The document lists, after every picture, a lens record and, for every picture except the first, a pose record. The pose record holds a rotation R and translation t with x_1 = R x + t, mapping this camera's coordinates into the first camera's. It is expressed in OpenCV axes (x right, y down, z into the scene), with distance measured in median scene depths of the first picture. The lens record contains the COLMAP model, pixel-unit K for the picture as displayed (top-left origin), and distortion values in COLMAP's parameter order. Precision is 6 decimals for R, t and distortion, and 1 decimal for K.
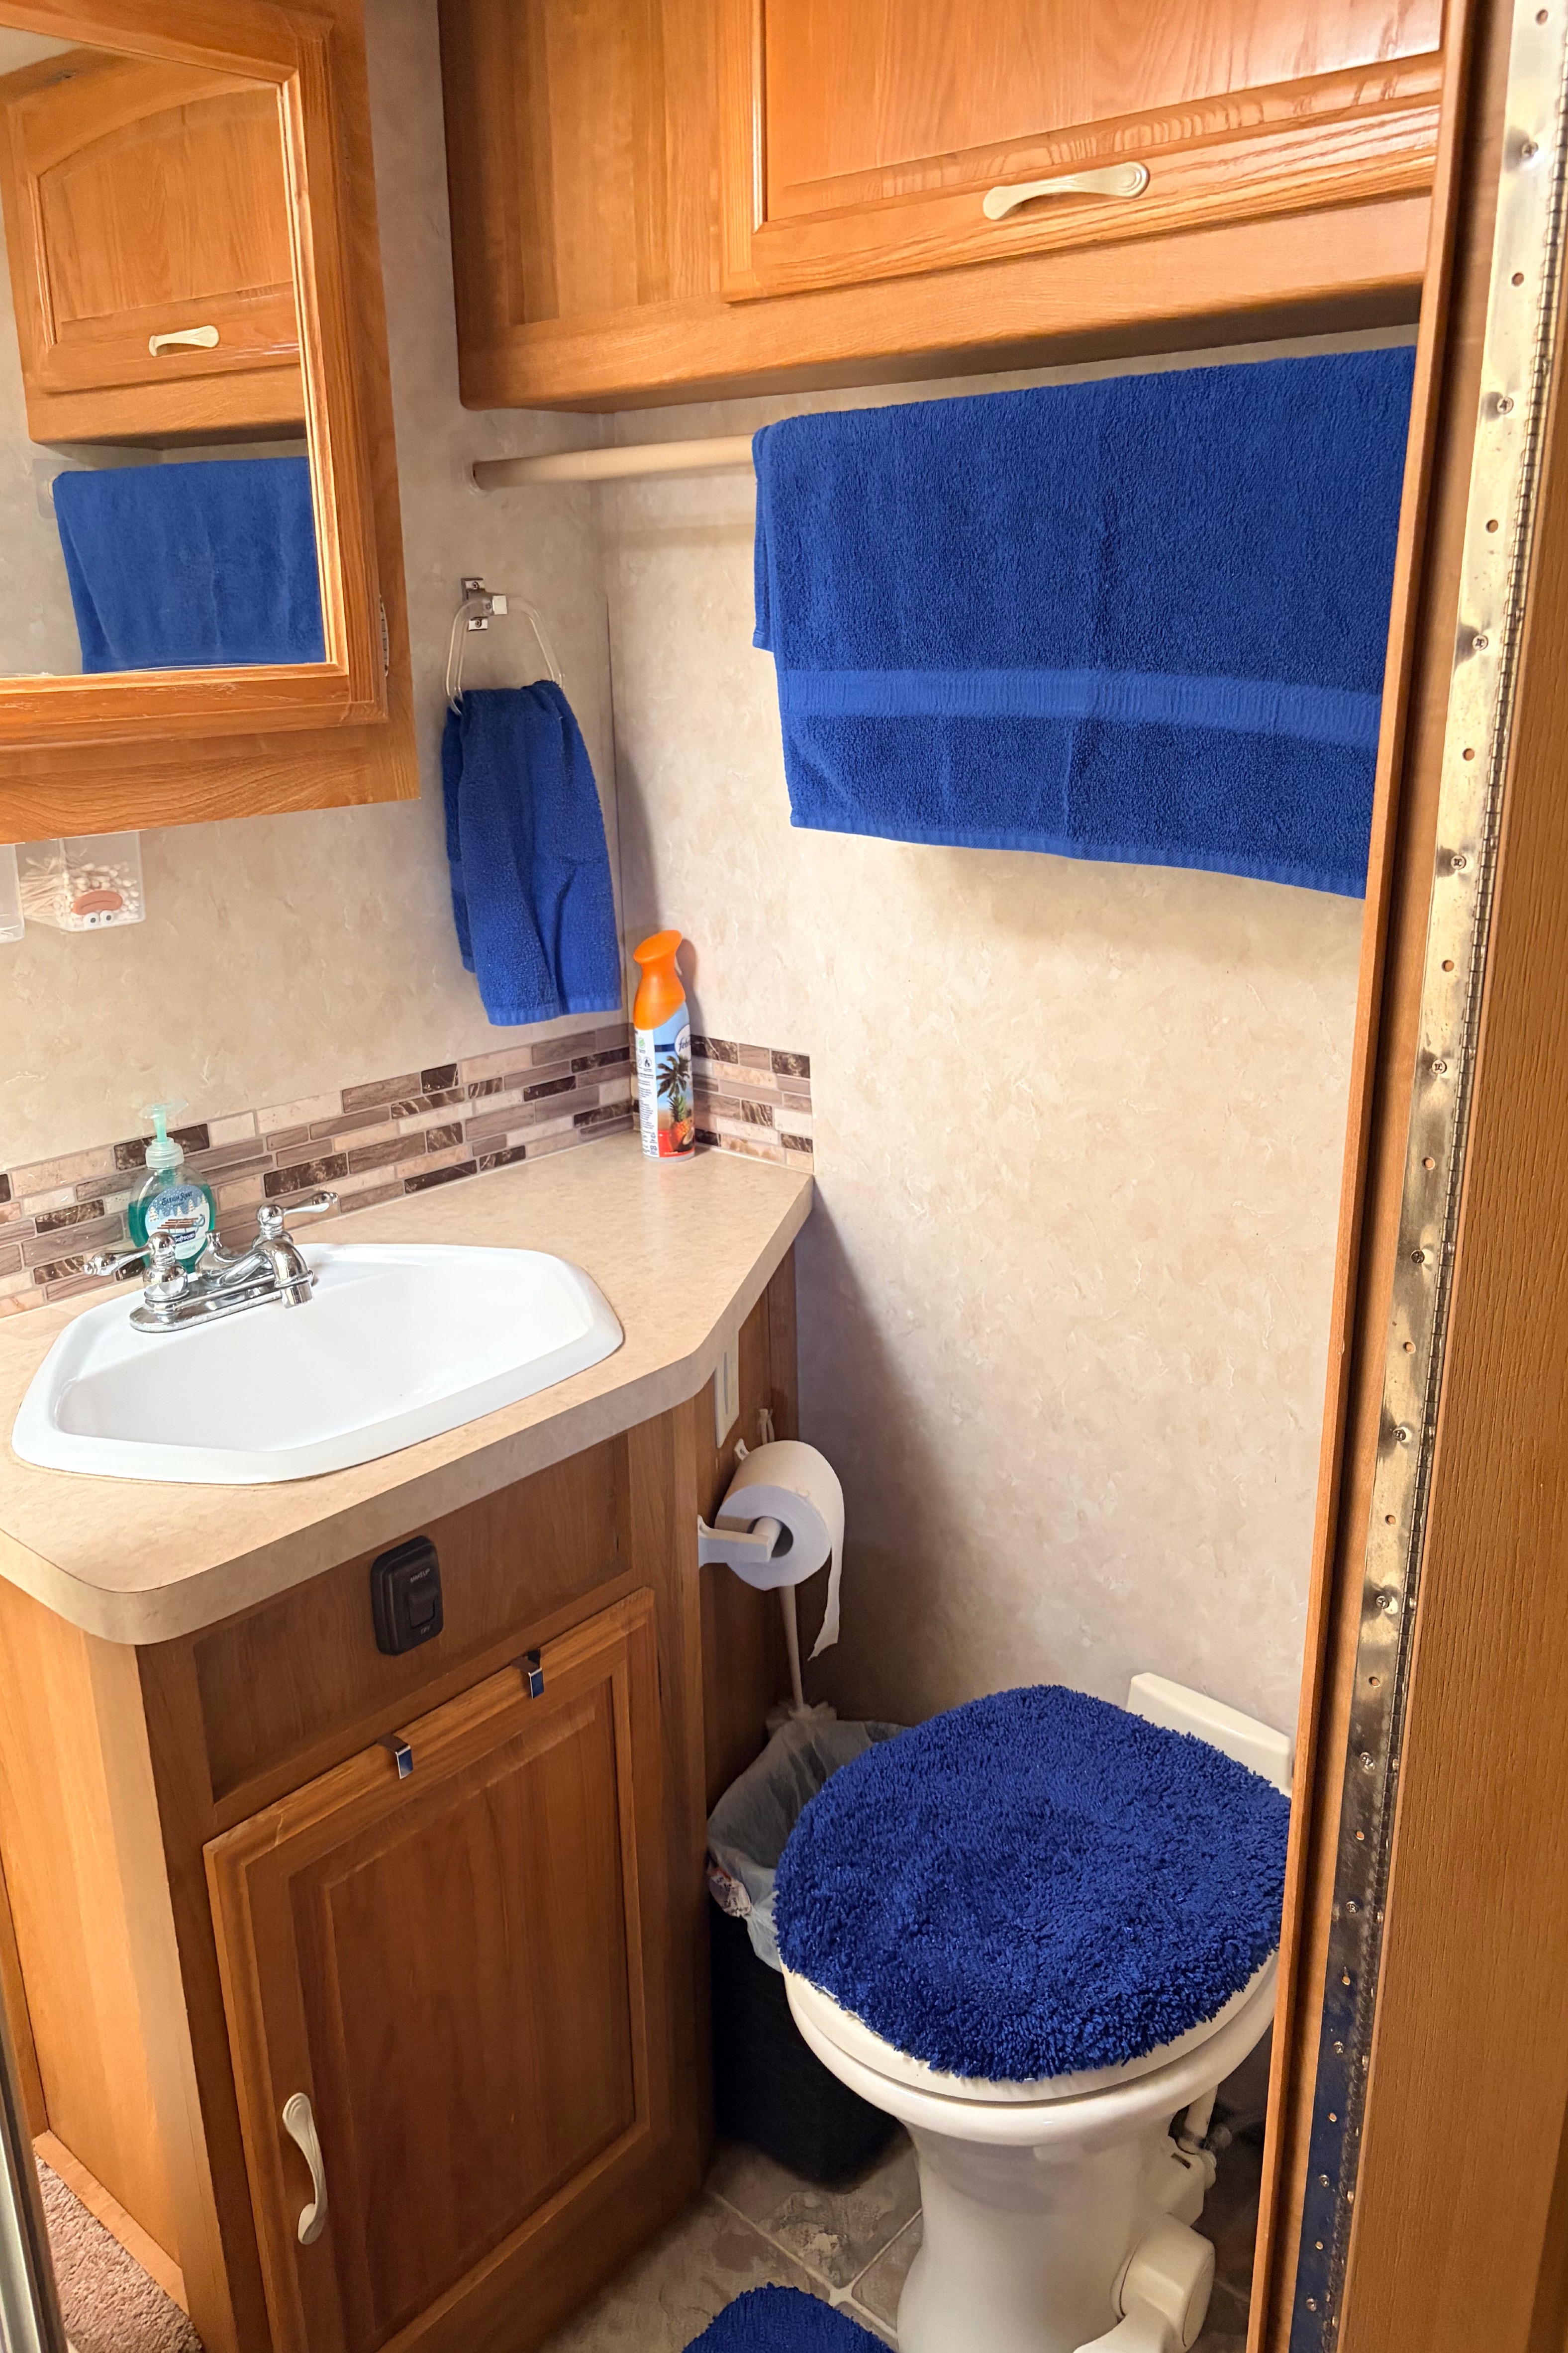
lens RADIAL K [[1817.6, 0, 728.6], [0, 1817.6, 1290.7], [0, 0, 1]] dist [0.107741, -0.139556]
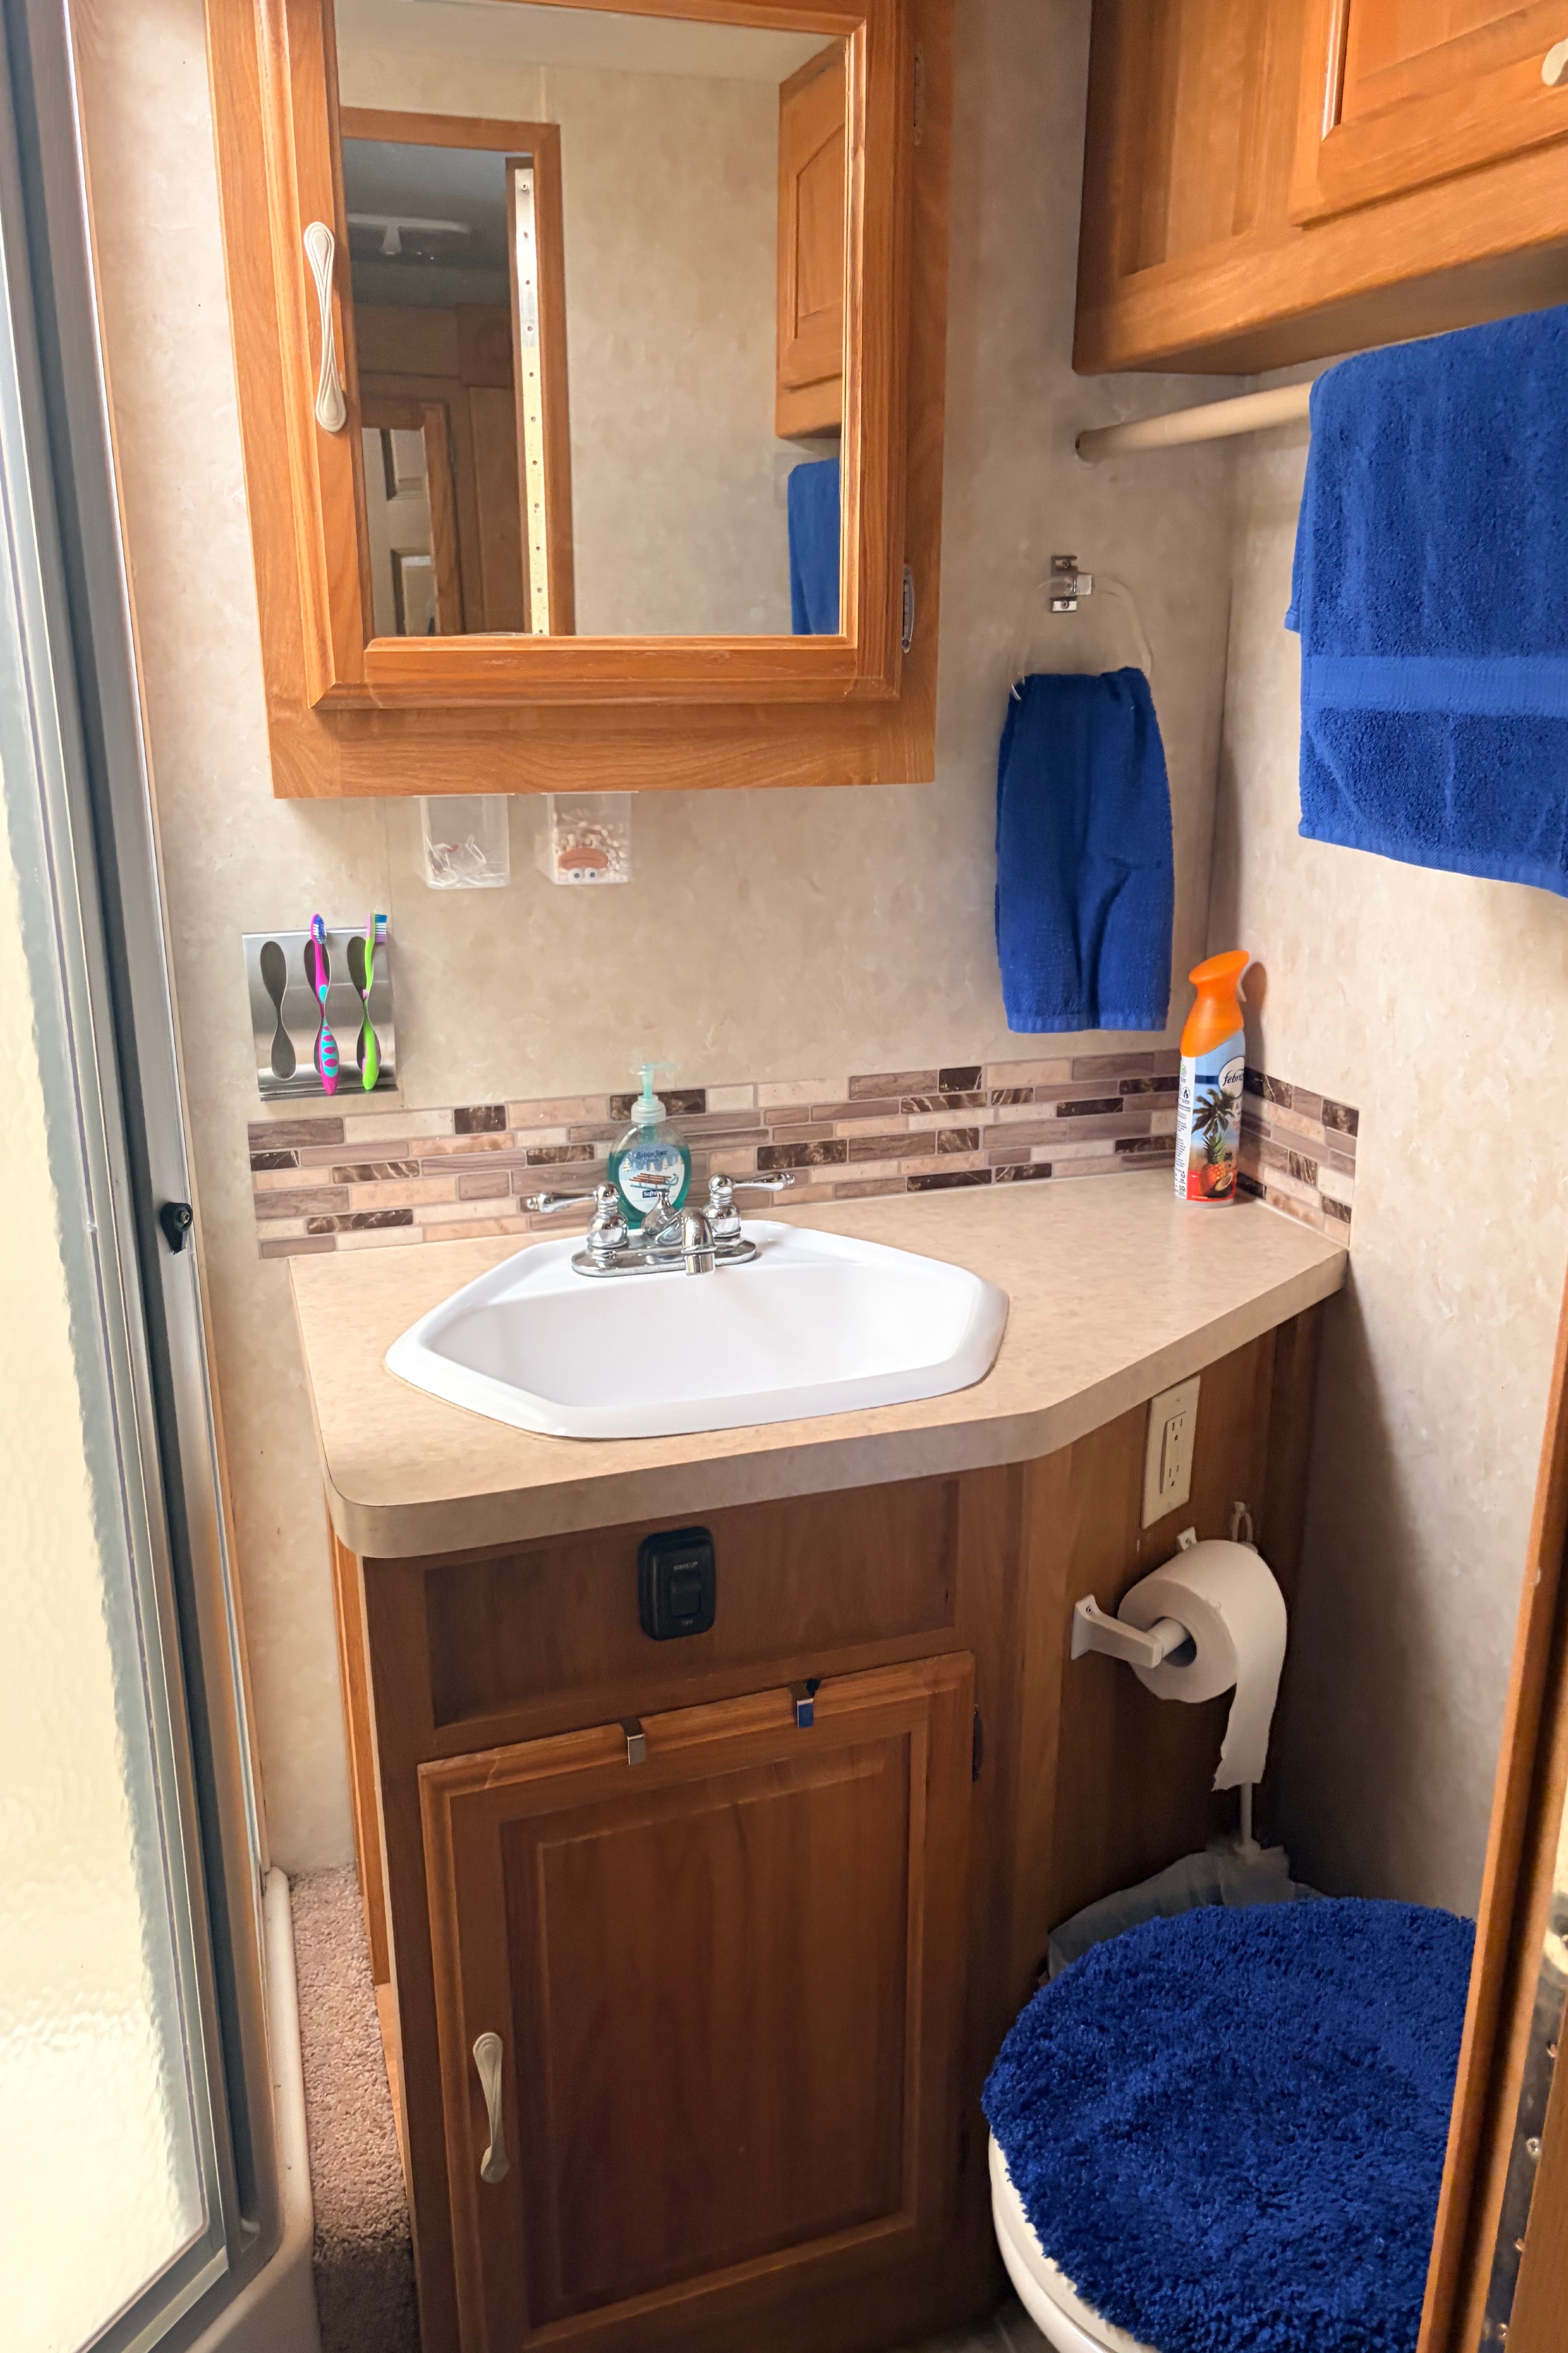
lens RADIAL K [[1779.0, 0, 779.9], [0, 1779.0, 1287.1], [0, 0, 1]] dist [0.079662, -0.073527]
pose [[0.872456, 0.191958, -0.449413, 0.226137], [-0.195402, 0.979939, 0.039223, -0.030656], [0.447926, 0.053596, 0.892463, 0.141423]]
